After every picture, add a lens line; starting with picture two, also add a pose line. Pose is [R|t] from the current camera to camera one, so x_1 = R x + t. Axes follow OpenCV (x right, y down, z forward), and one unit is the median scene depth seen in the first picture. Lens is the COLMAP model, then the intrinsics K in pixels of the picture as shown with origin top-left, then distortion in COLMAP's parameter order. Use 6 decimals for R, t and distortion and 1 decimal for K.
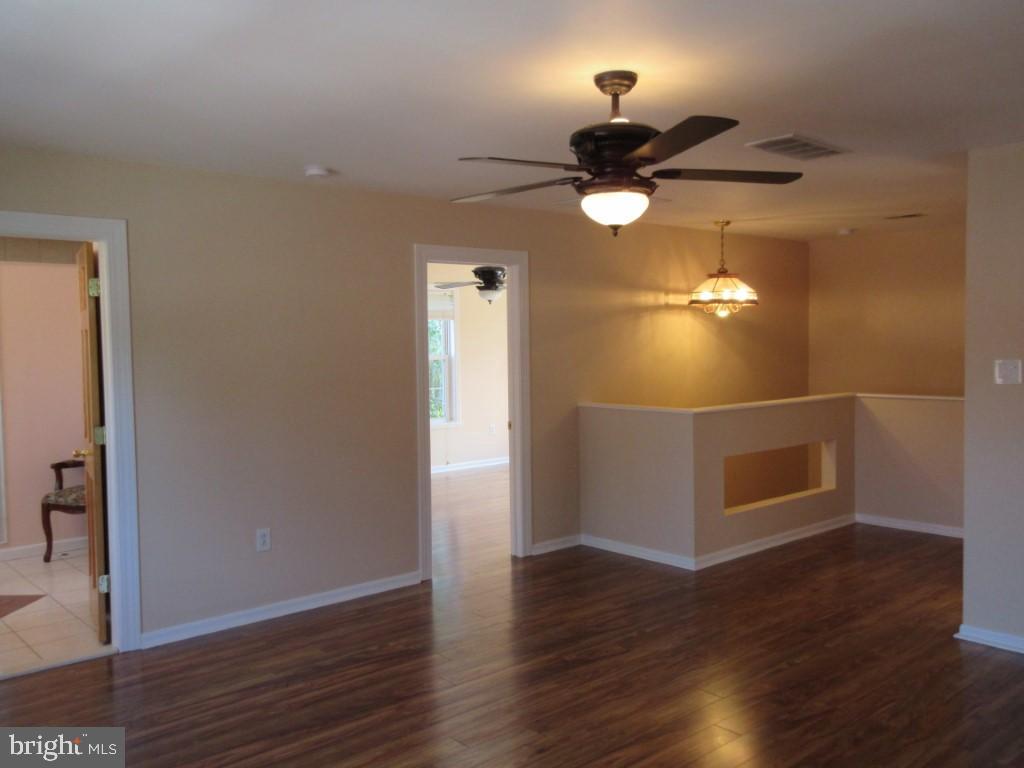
lens RADIAL K [[854.8, 0, 512.0], [0, 854.8, 384.0], [0, 0, 1]] dist [0.004247, -0.003400]
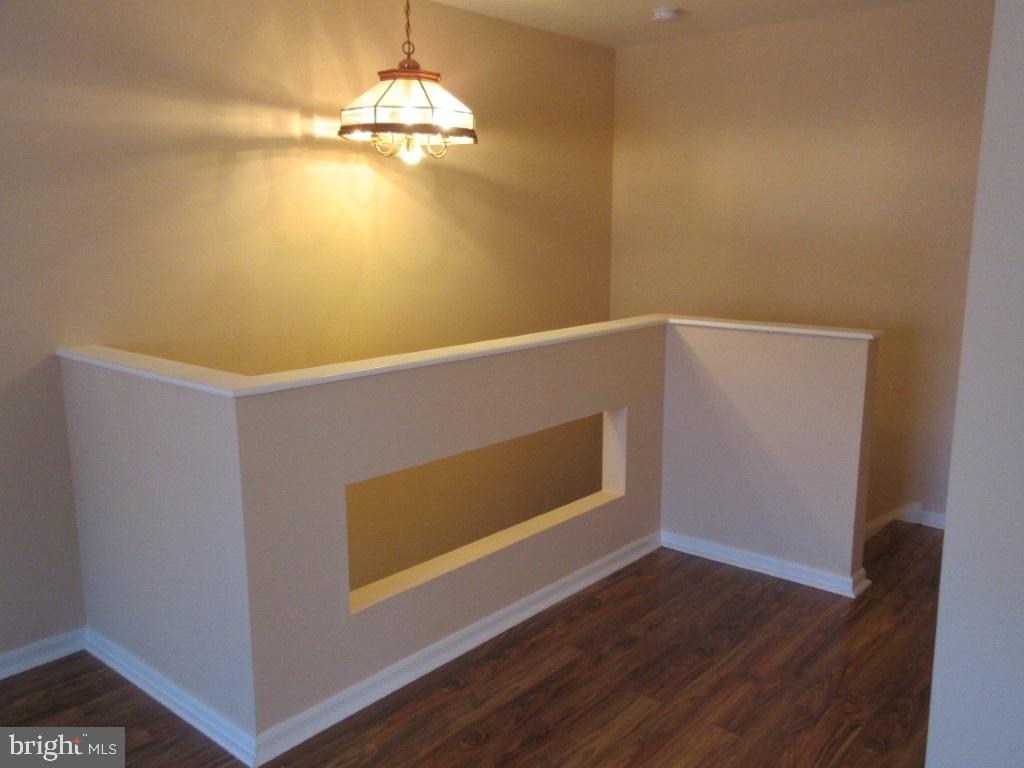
lens RADIAL K [[854.8, 0, 512.0], [0, 854.8, 384.0], [0, 0, 1]] dist [0.004247, -0.003400]
pose [[0.989138, -0.012268, 0.146479, 0.229368], [-0.007614, 0.990897, 0.134405, -0.019605], [-0.146795, -0.134060, 0.980040, 0.490236]]
